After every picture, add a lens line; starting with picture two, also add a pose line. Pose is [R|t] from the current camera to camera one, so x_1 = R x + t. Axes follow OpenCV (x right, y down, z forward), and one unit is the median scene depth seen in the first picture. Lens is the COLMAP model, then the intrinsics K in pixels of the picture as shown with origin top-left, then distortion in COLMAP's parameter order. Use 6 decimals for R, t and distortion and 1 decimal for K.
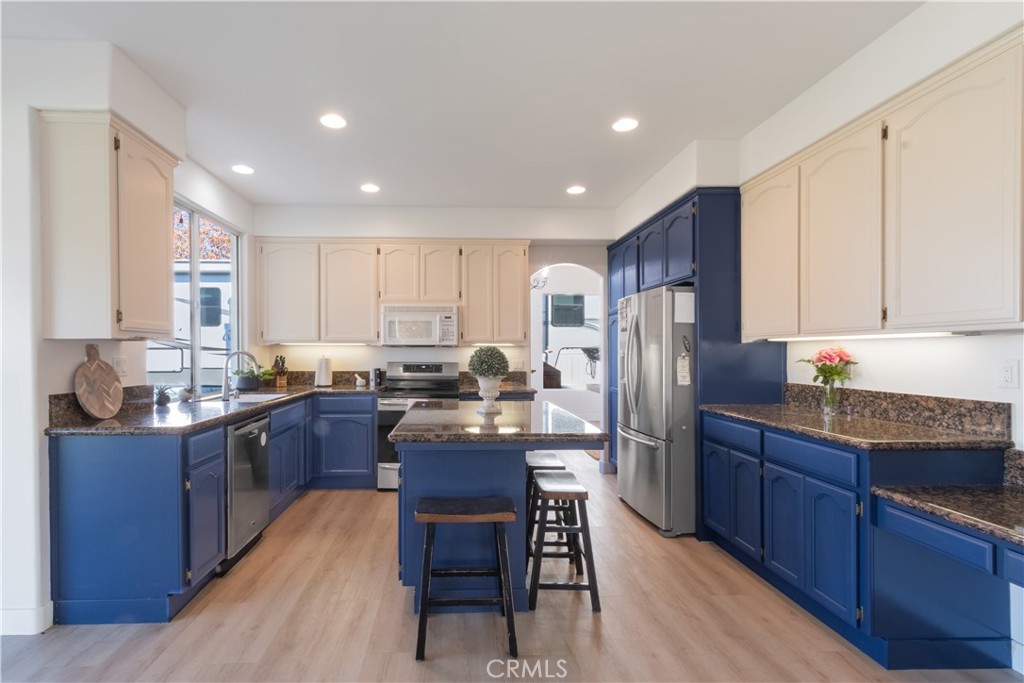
lens RADIAL K [[463.2, 0, 466.7], [0, 463.2, 348.6], [0, 0, 1]] dist [0.000096, -0.001460]
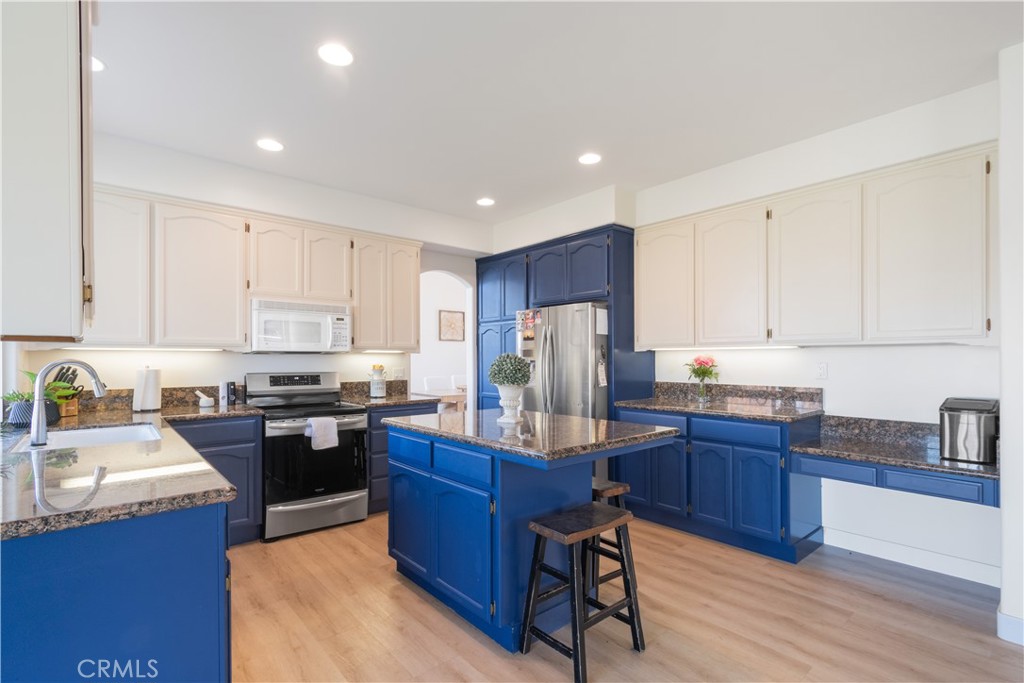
lens RADIAL K [[463.2, 0, 507.5], [0, 463.2, 351.4], [0, 0, 1]] dist [0.000096, -0.001460]
pose [[0.794113, 0.006182, 0.607739, -0.340811], [-0.000220, 0.999951, -0.009885, 0.000375], [-0.607770, 0.007716, 0.794075, 0.151250]]
